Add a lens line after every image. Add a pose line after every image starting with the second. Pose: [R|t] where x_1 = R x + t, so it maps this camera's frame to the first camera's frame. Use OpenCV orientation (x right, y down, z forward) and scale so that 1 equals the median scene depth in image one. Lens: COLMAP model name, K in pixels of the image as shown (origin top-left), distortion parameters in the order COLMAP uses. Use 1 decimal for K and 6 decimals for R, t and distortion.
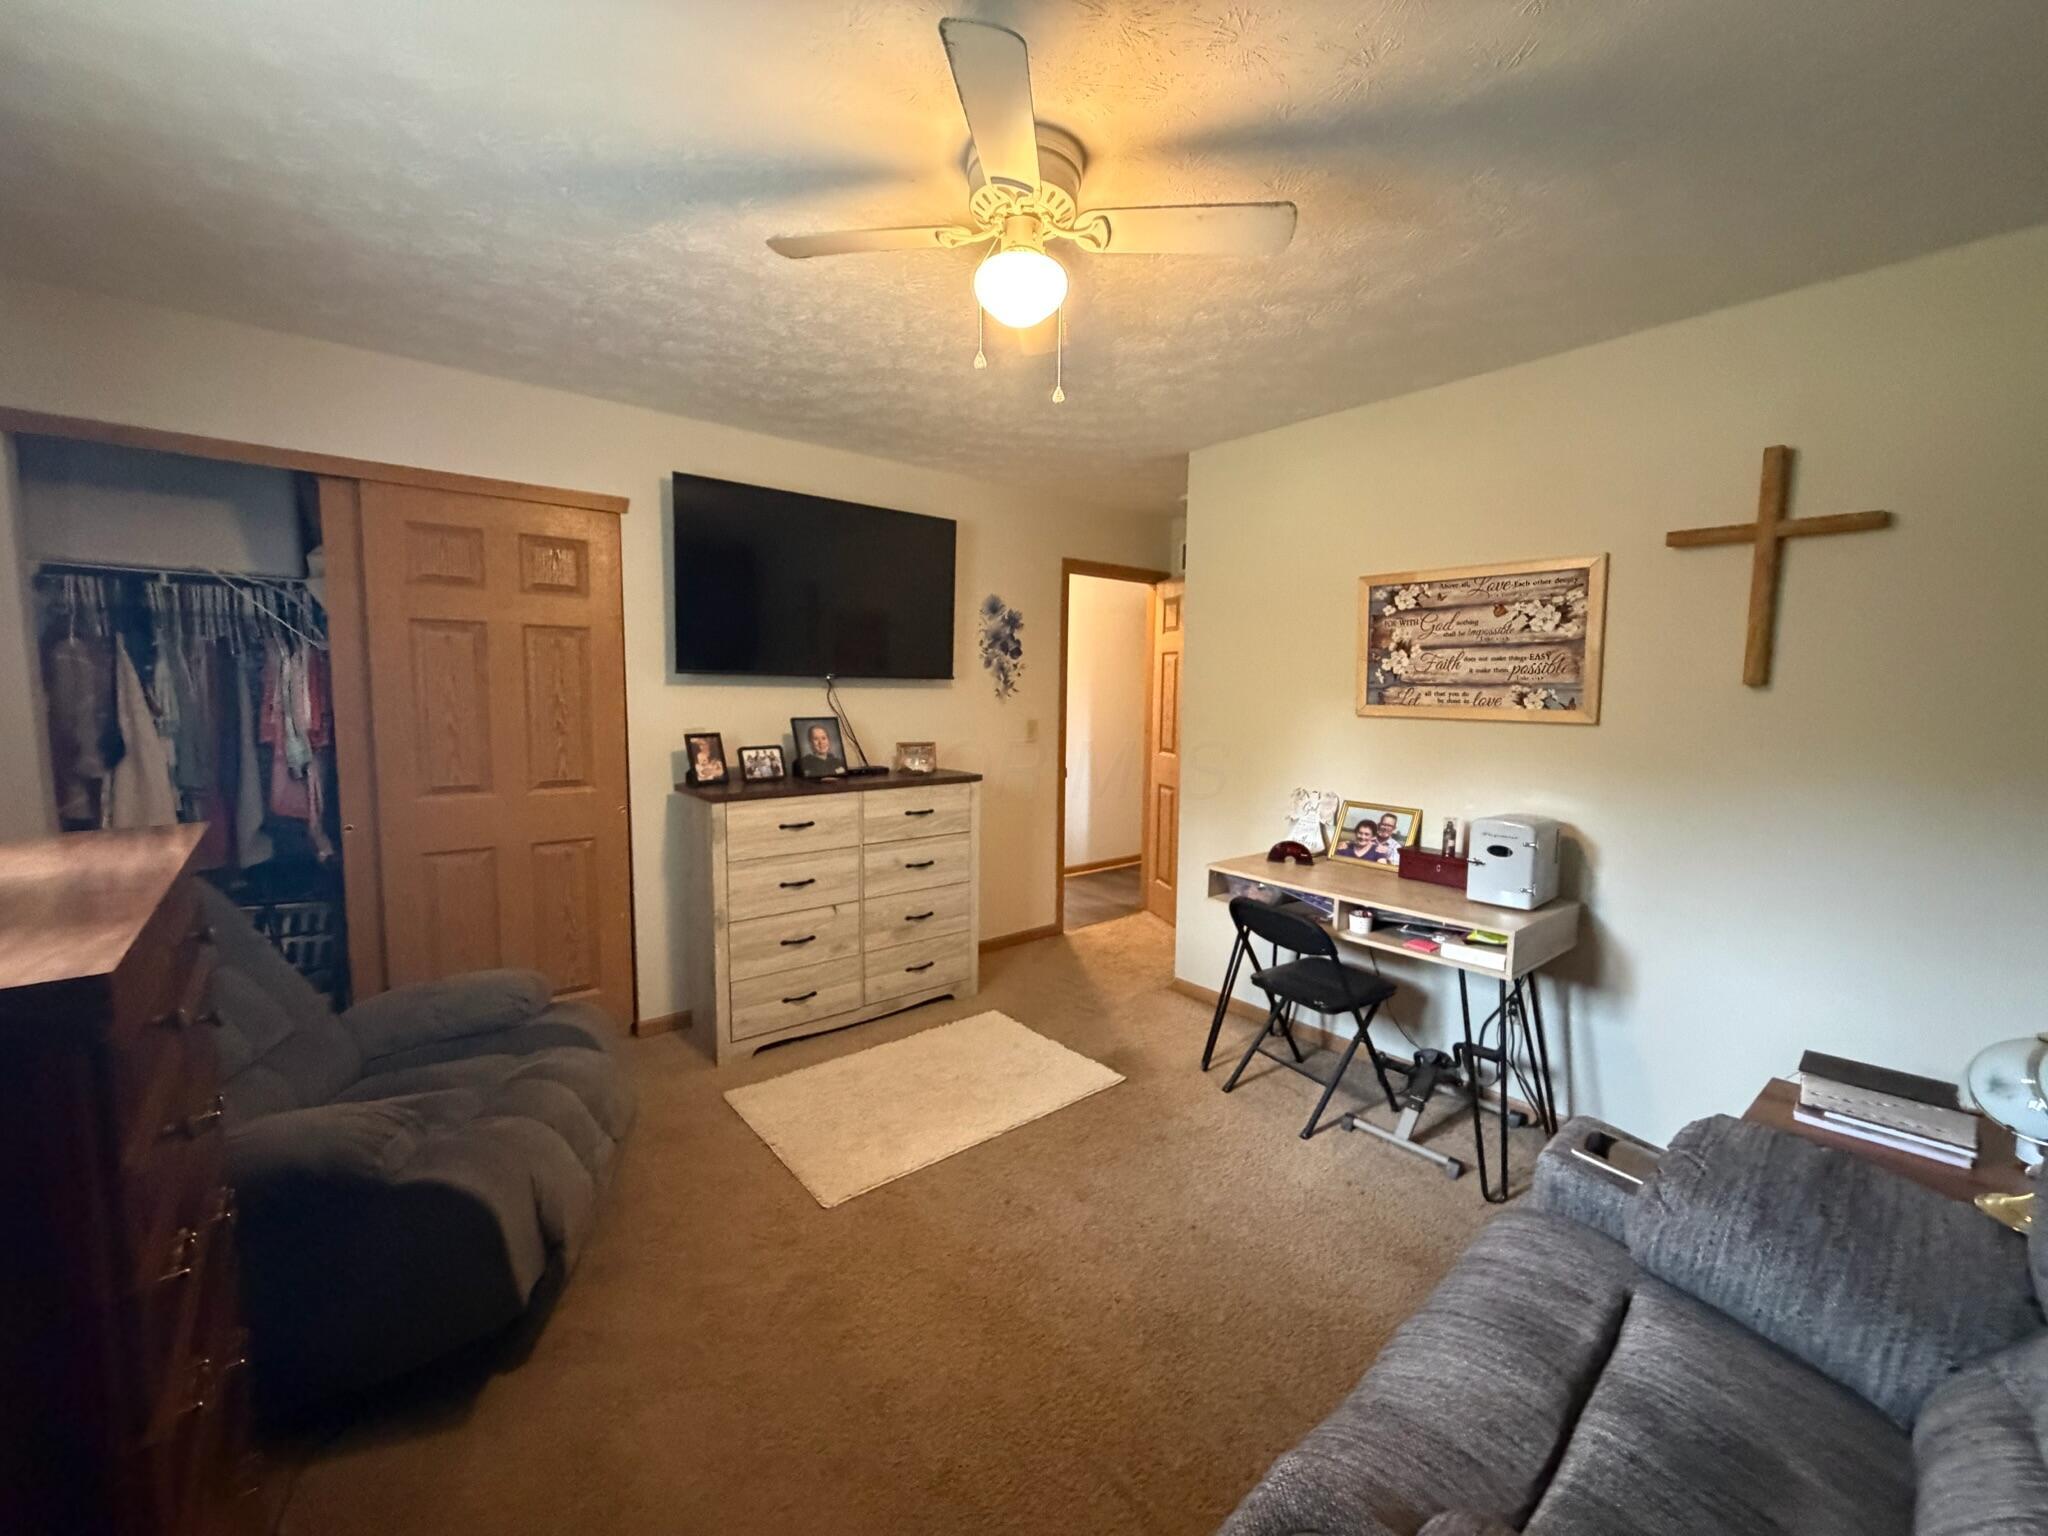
lens RADIAL K [[817.6, 0, 1018.7], [0, 817.6, 767.3], [0, 0, 1]] dist [0.000348, -0.000555]
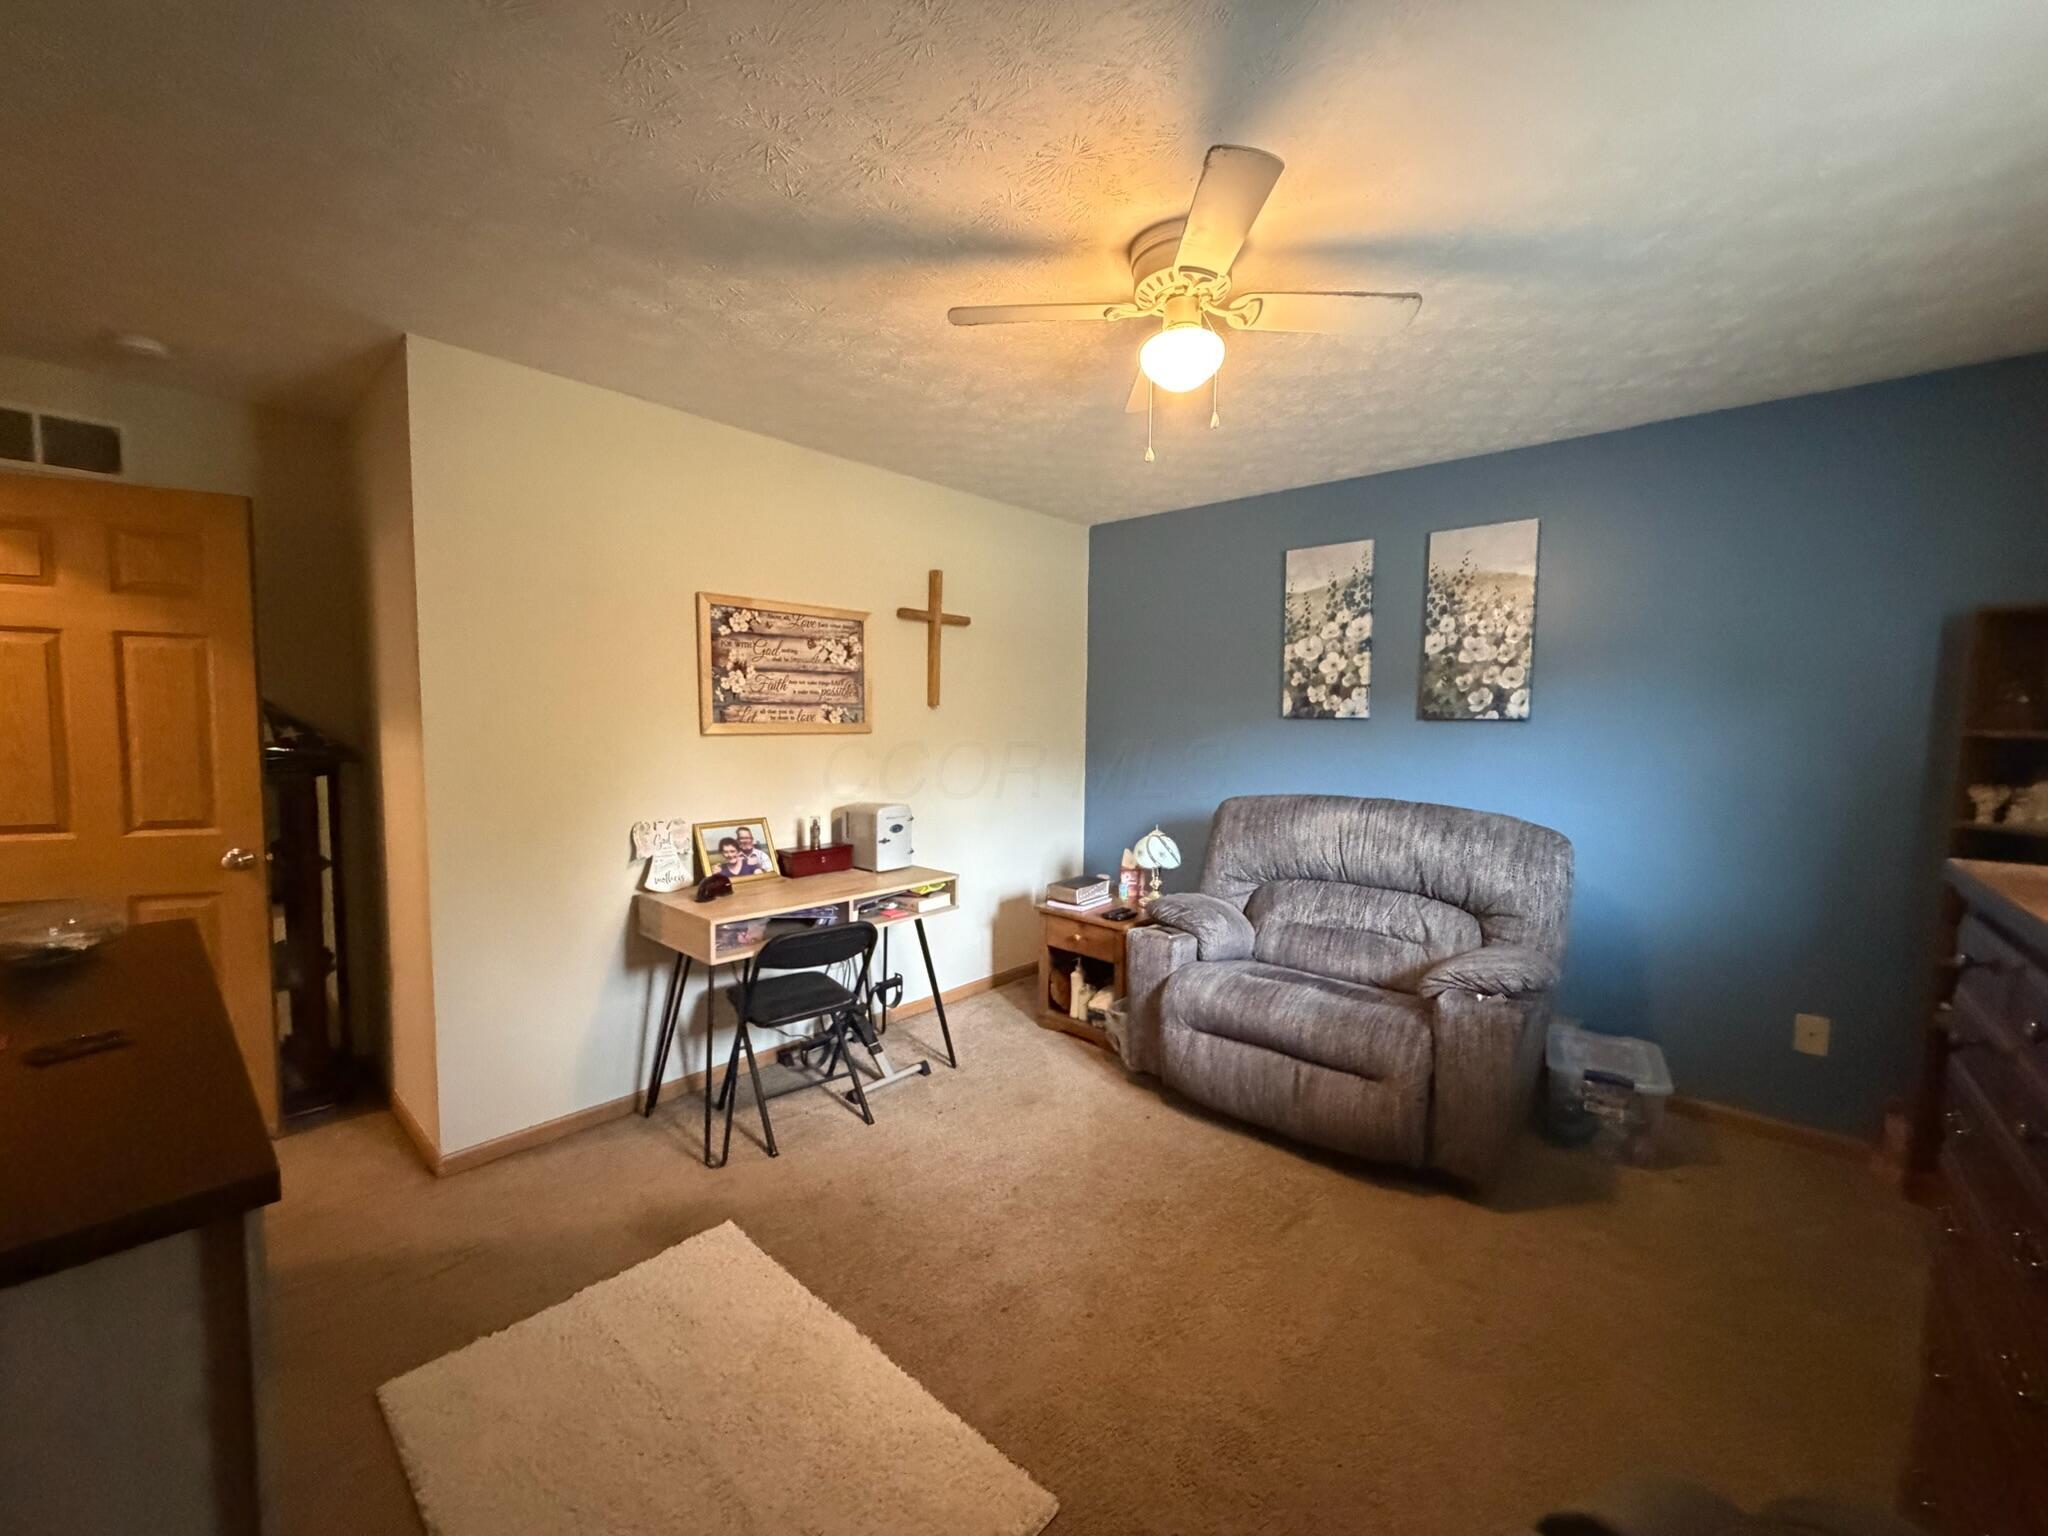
lens RADIAL K [[817.6, 0, 1018.7], [0, 817.6, 767.3], [0, 0, 1]] dist [0.000348, -0.000555]
pose [[-0.146812, -0.075333, 0.986292, -0.655133], [0.088843, 0.992062, 0.088998, -0.084958], [-0.985167, 0.100692, -0.138953, 0.841358]]
